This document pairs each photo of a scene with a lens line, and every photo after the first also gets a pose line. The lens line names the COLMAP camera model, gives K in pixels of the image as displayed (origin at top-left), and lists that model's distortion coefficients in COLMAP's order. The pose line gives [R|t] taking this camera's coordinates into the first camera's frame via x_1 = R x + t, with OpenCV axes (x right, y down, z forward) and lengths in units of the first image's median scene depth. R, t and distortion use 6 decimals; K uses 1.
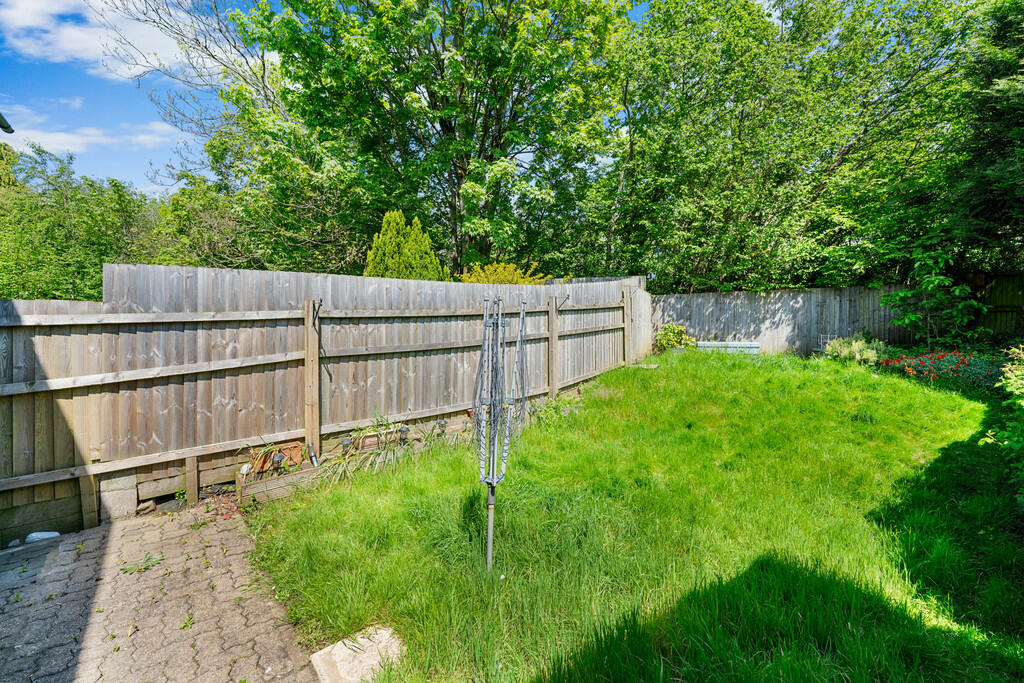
lens RADIAL K [[415.4, 0, 508.0], [0, 415.4, 341.4], [0, 0, 1]] dist [0.000501, -0.000466]
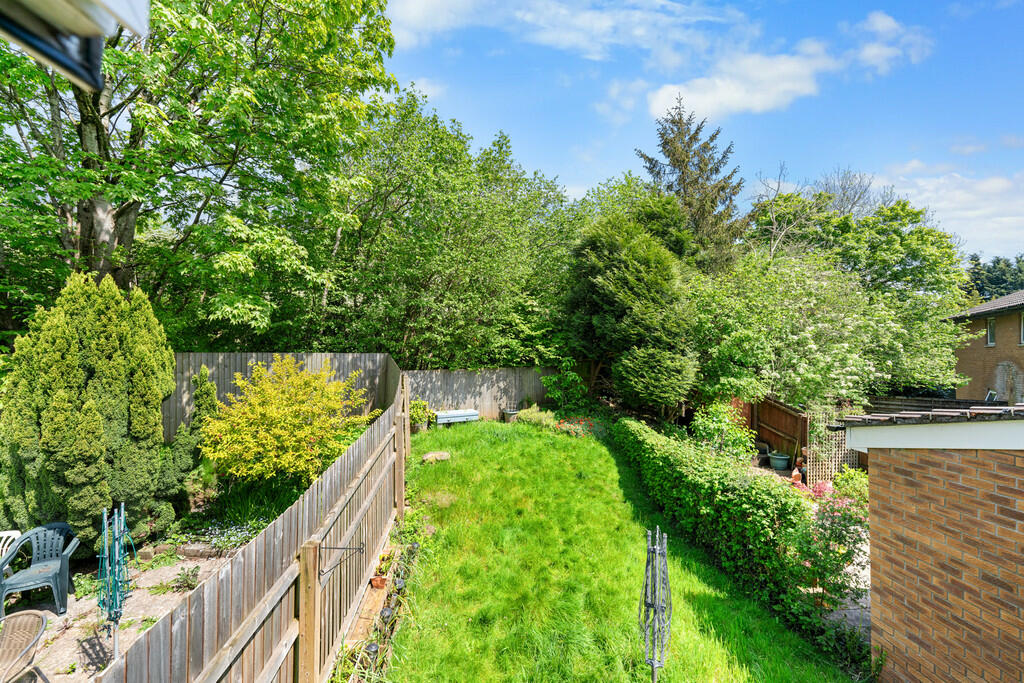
lens RADIAL K [[415.4, 0, 502.9], [0, 415.4, 339.6], [0, 0, 1]] dist [0.000501, -0.000466]
pose [[0.589895, 0.010348, 0.807414, -0.639566], [0.005888, 0.999836, -0.017116, -0.318489], [-0.807459, 0.014851, 0.589737, 0.247506]]
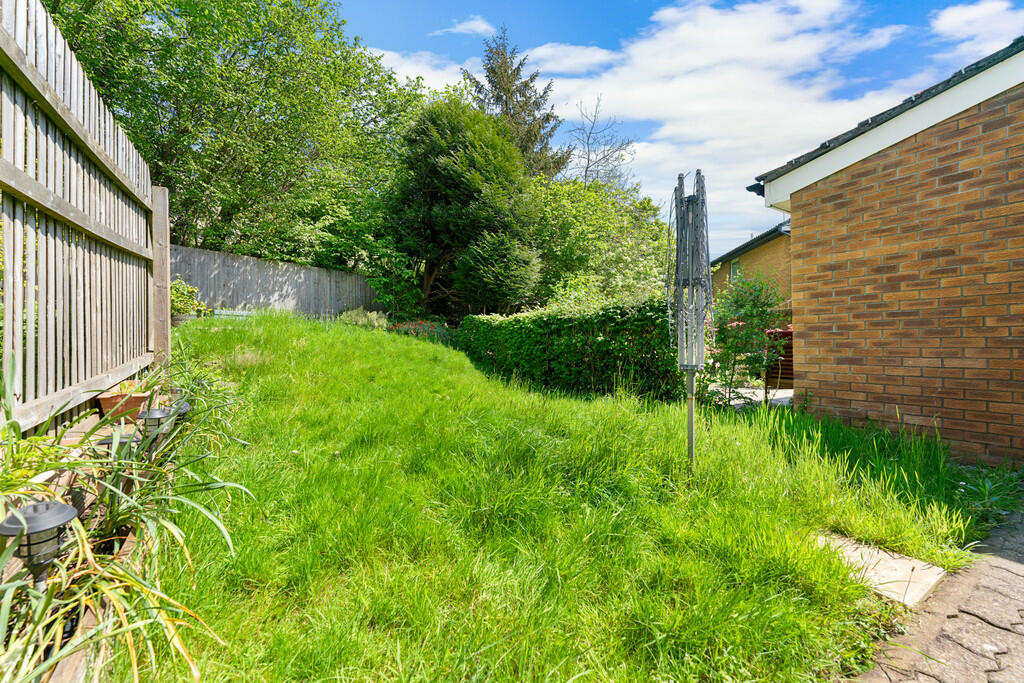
lens RADIAL K [[415.4, 0, 503.5], [0, 415.4, 339.6], [0, 0, 1]] dist [0.000501, -0.000466]
pose [[0.136947, 0.002343, 0.990576, -0.442600], [0.008298, 0.999959, -0.003512, 0.115065], [-0.990544, 0.008701, 0.136922, 0.558658]]
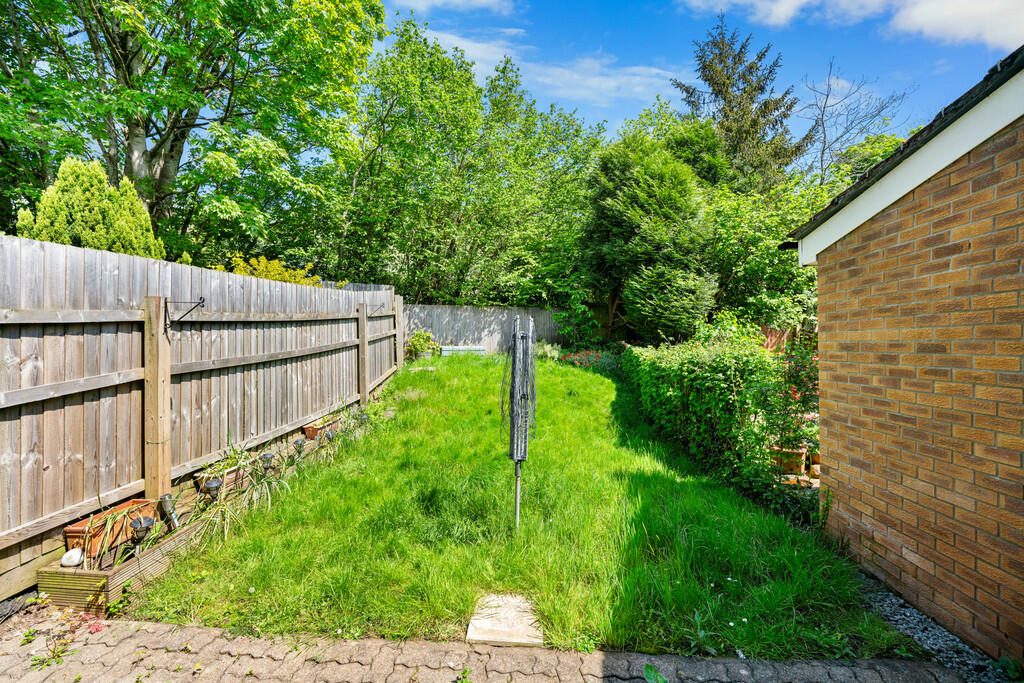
lens RADIAL K [[415.4, 0, 505.8], [0, 415.4, 347.6], [0, 0, 1]] dist [0.000501, -0.000466]
pose [[0.707847, -0.014890, 0.706209, -0.419805], [0.010802, 0.999889, 0.010256, -0.009803], [-0.706284, 0.000369, 0.707929, 0.053173]]
